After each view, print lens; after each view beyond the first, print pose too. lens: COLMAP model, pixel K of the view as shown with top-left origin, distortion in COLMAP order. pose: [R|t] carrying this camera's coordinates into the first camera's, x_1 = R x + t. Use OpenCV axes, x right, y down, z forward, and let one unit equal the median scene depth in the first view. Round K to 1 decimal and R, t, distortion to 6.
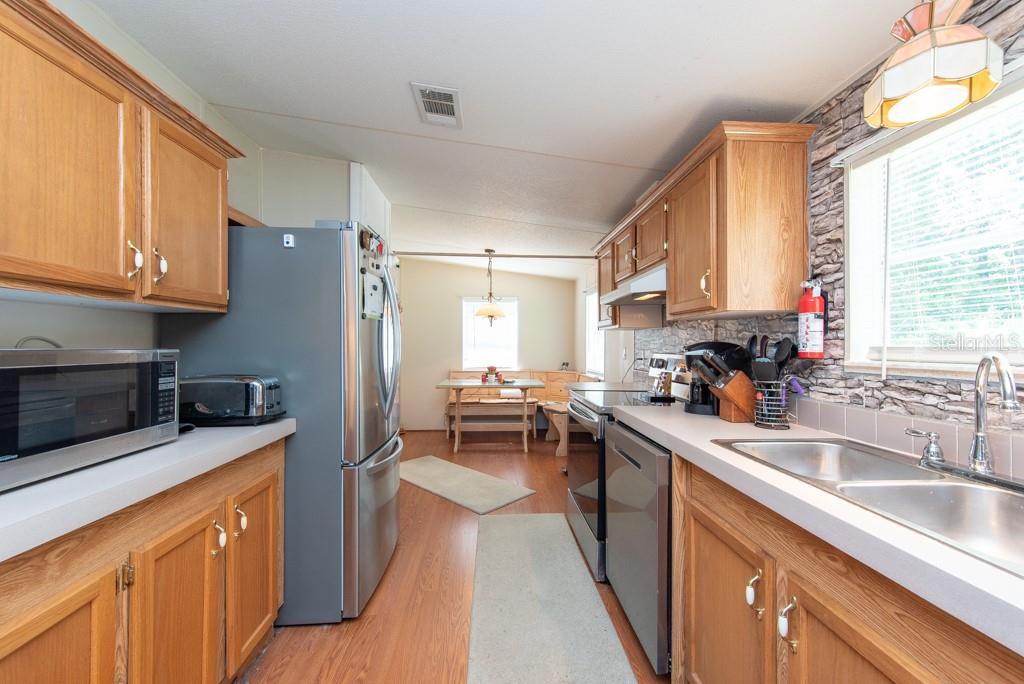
lens RADIAL K [[401.4, 0, 513.7], [0, 401.4, 343.5], [0, 0, 1]] dist [0.015275, -0.004339]
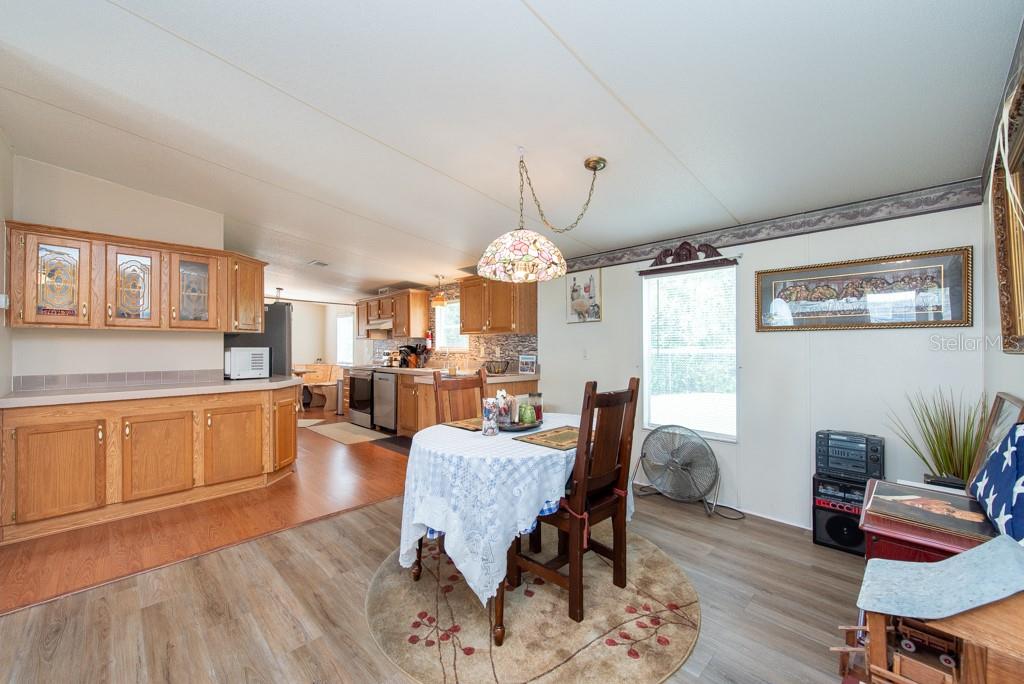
lens RADIAL K [[401.4, 0, 492.5], [0, 401.4, 343.2], [0, 0, 1]] dist [0.015275, -0.004339]
pose [[0.779341, 0.003435, 0.626590, -1.007731], [0.001135, 0.999976, -0.006894, 0.000685], [-0.626599, 0.006084, 0.779318, -1.981354]]
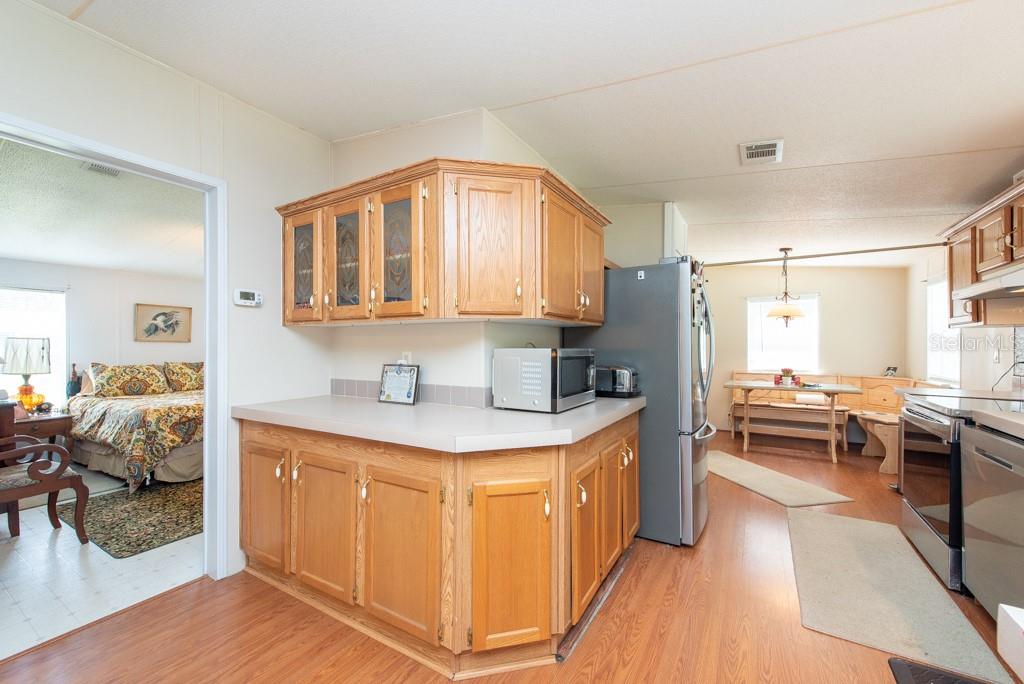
lens RADIAL K [[401.4, 0, 511.1], [0, 401.4, 346.3], [0, 0, 1]] dist [0.015275, -0.004339]
pose [[0.816783, -0.004149, -0.576930, -0.093129], [0.005173, 0.999987, 0.000133, 0.000913], [0.576922, -0.003093, 0.816794, -0.433478]]
